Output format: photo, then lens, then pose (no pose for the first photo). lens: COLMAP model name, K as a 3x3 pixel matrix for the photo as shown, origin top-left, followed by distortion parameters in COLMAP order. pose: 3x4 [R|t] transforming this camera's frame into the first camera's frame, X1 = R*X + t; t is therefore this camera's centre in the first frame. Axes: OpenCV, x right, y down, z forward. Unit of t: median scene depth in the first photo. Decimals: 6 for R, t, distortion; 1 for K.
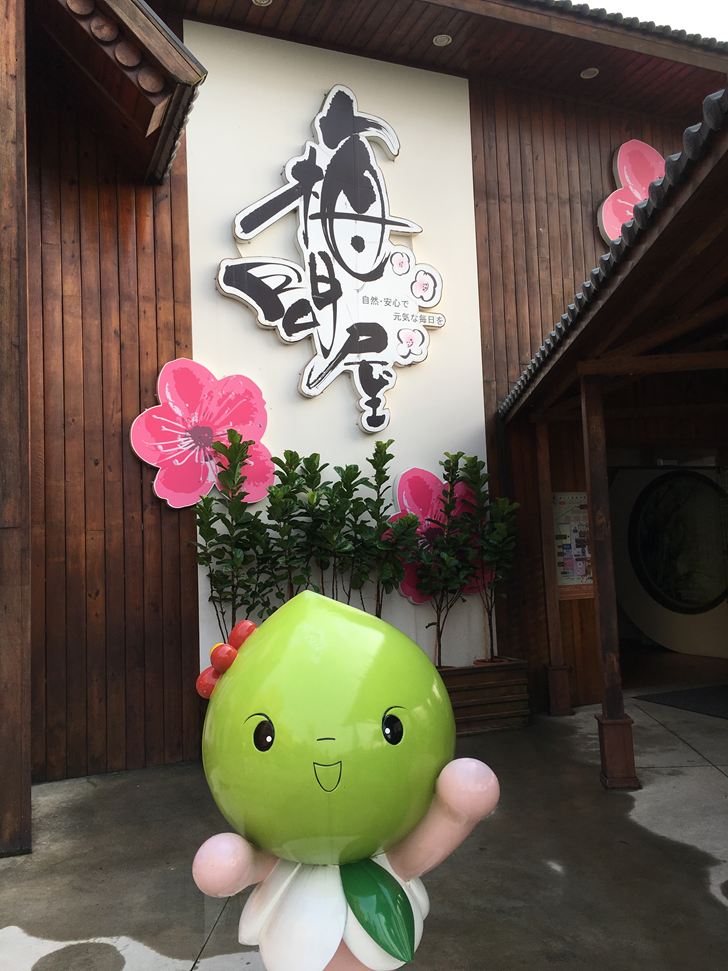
lens RADIAL K [[802.5, 0, 359.4], [0, 802.5, 486.3], [0, 0, 1]] dist [0.057401, -0.008036]
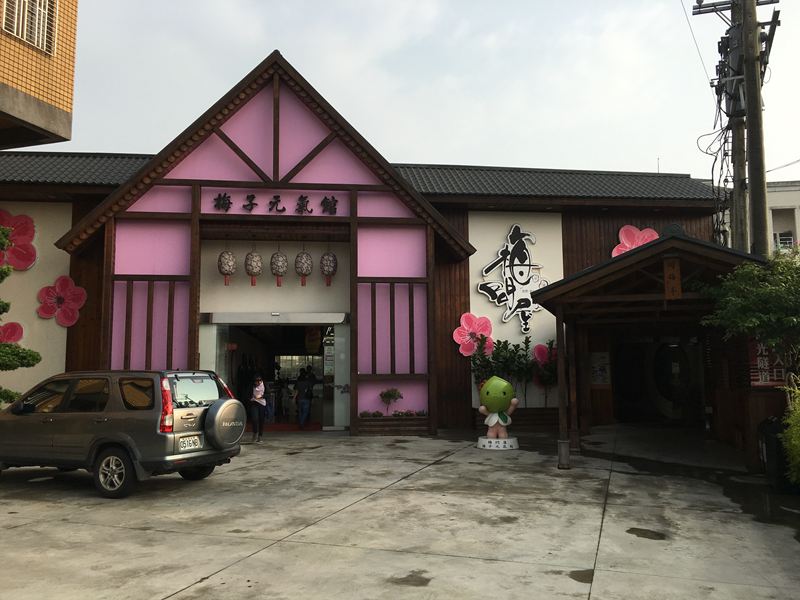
lens RADIAL K [[661.2, 0, 396.0], [0, 661.2, 301.1], [0, 0, 1]] dist [0.057401, -0.008036]
pose [[0.962572, 0.003476, -0.271005, 0.239213], [-0.008642, 0.999803, -0.017870, -0.145037], [0.270889, 0.019543, 0.962412, -1.704921]]
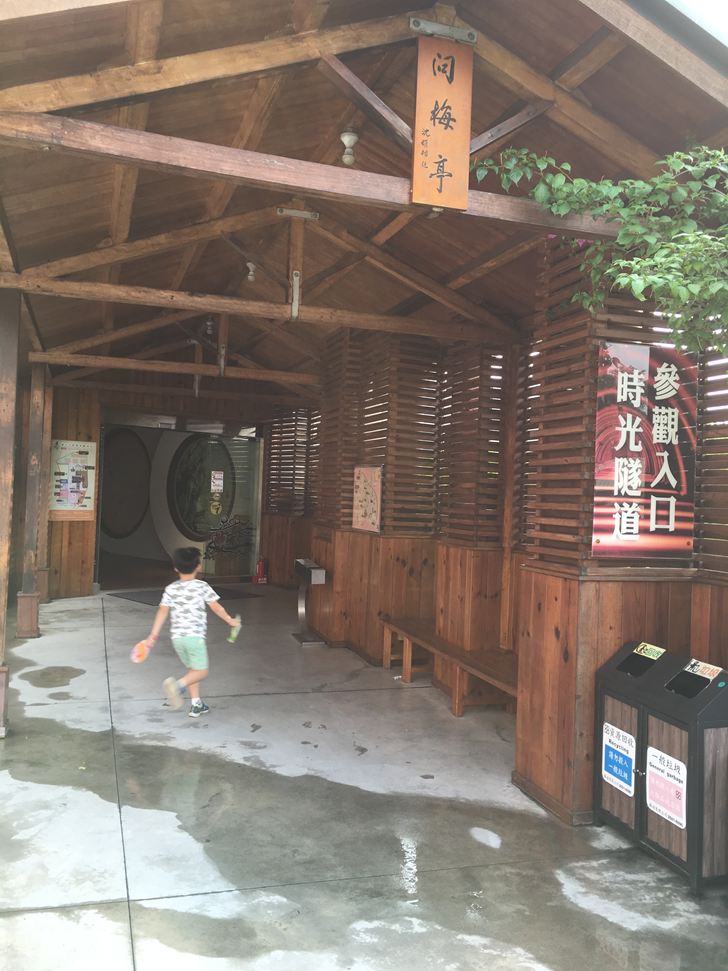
lens RADIAL K [[802.5, 0, 360.5], [0, 802.5, 480.0], [0, 0, 1]] dist [0.057401, -0.008036]
pose [[0.922864, 0.082721, 0.376138, 0.232938], [-0.106391, 0.993413, 0.042559, -0.040690], [-0.370140, -0.079294, 0.925586, -0.469099]]
